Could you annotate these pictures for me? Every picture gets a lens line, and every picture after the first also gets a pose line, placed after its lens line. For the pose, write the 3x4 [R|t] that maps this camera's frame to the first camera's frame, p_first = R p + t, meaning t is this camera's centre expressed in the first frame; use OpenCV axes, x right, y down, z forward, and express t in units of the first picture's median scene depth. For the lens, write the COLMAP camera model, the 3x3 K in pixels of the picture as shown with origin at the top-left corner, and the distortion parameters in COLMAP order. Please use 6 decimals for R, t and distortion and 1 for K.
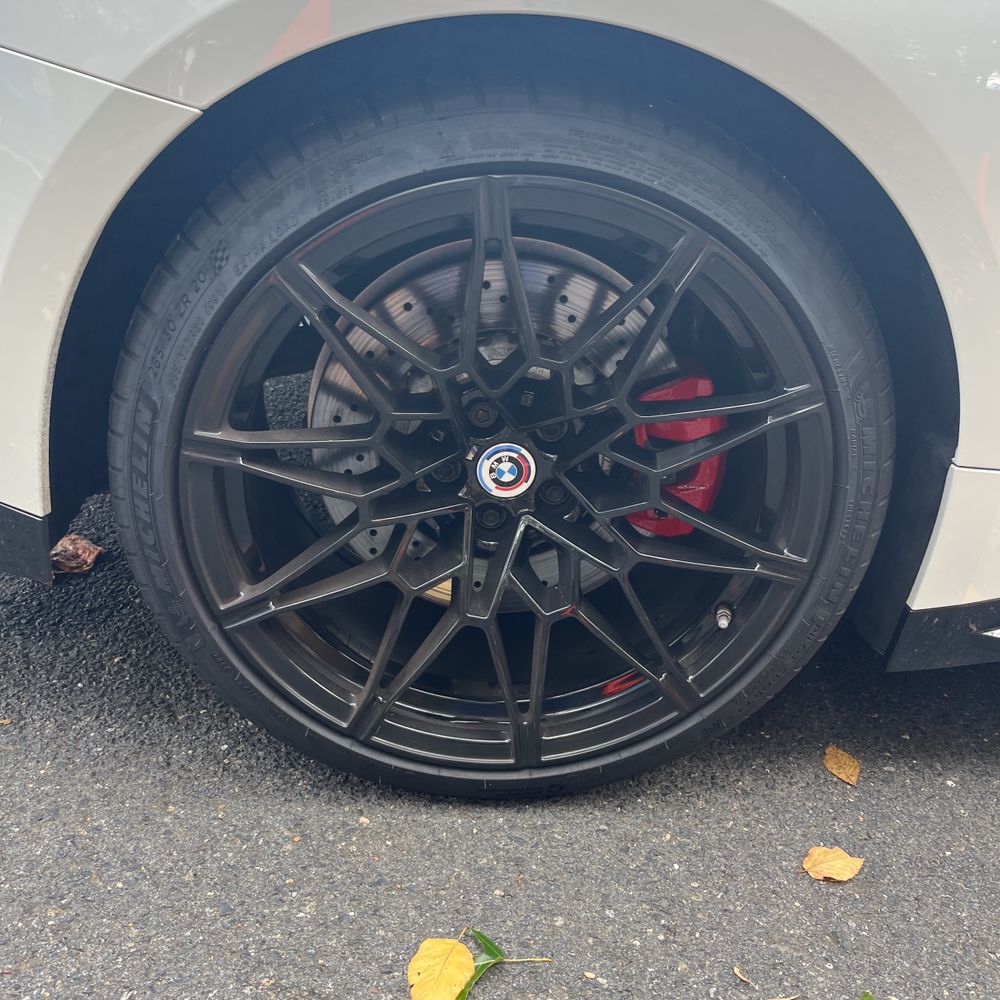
lens RADIAL K [[1041.2, 0, 500.0], [0, 1041.2, 500.0], [0, 0, 1]] dist [0.050987, -0.072483]
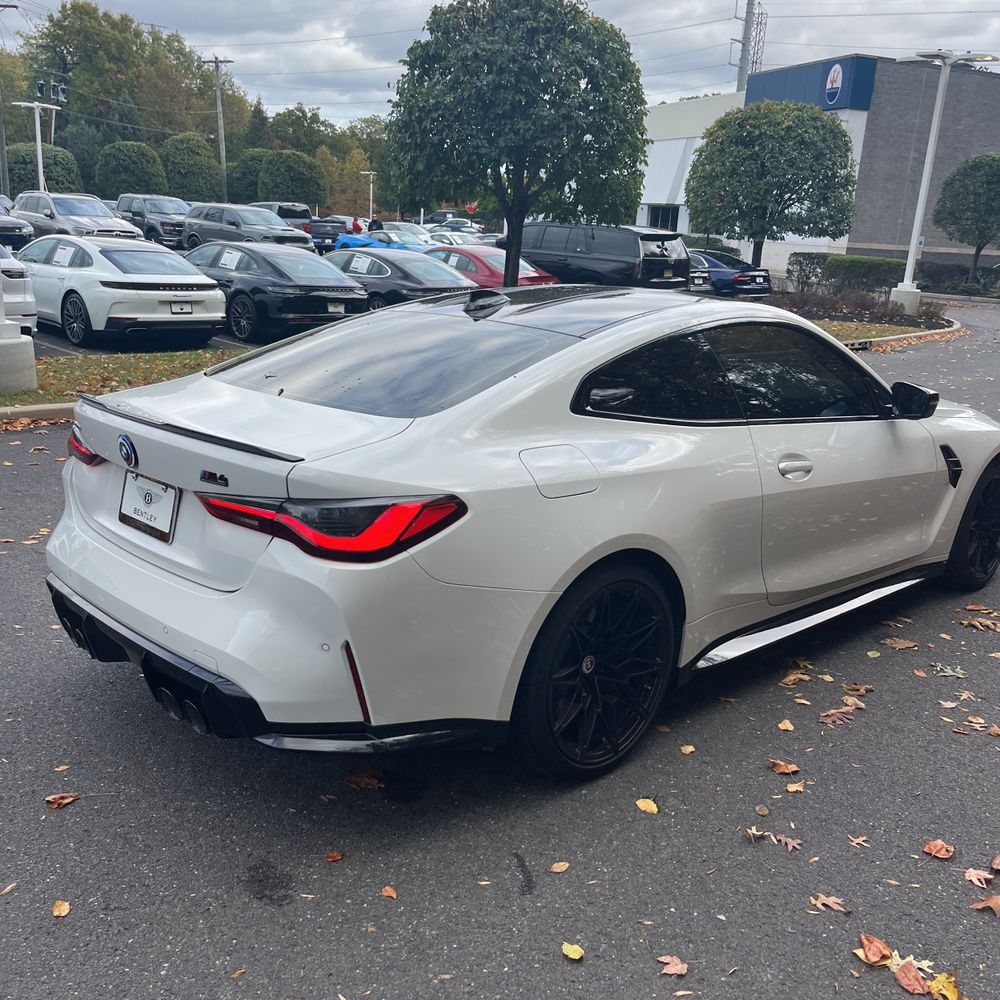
lens RADIAL K [[1041.2, 0, 500.0], [0, 1041.2, 500.0], [0, 0, 1]] dist [0.050987, -0.072483]
pose [[0.743238, -0.205304, 0.636748, -2.171306], [0.324606, 0.942880, -0.074884, -0.359378], [-0.585003, 0.262348, 0.767427, -1.470820]]
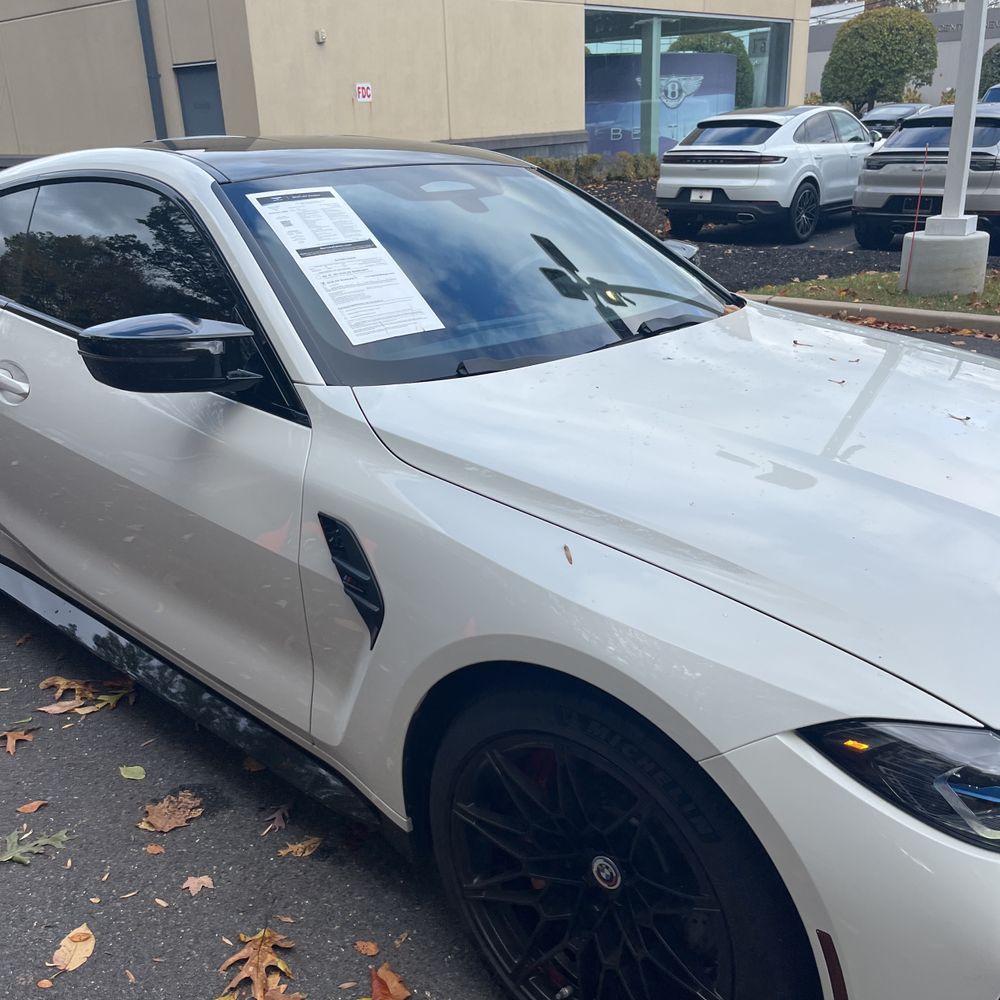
lens RADIAL K [[988.2, 0, 497.0], [0, 988.2, 508.7], [0, 0, 1]] dist [0.043456, -0.003211]
pose [[0.710476, 0.165127, -0.684074, 3.828518], [-0.265207, 0.963235, -0.042929, -0.318419], [0.651835, 0.211922, 0.728148, -0.168246]]
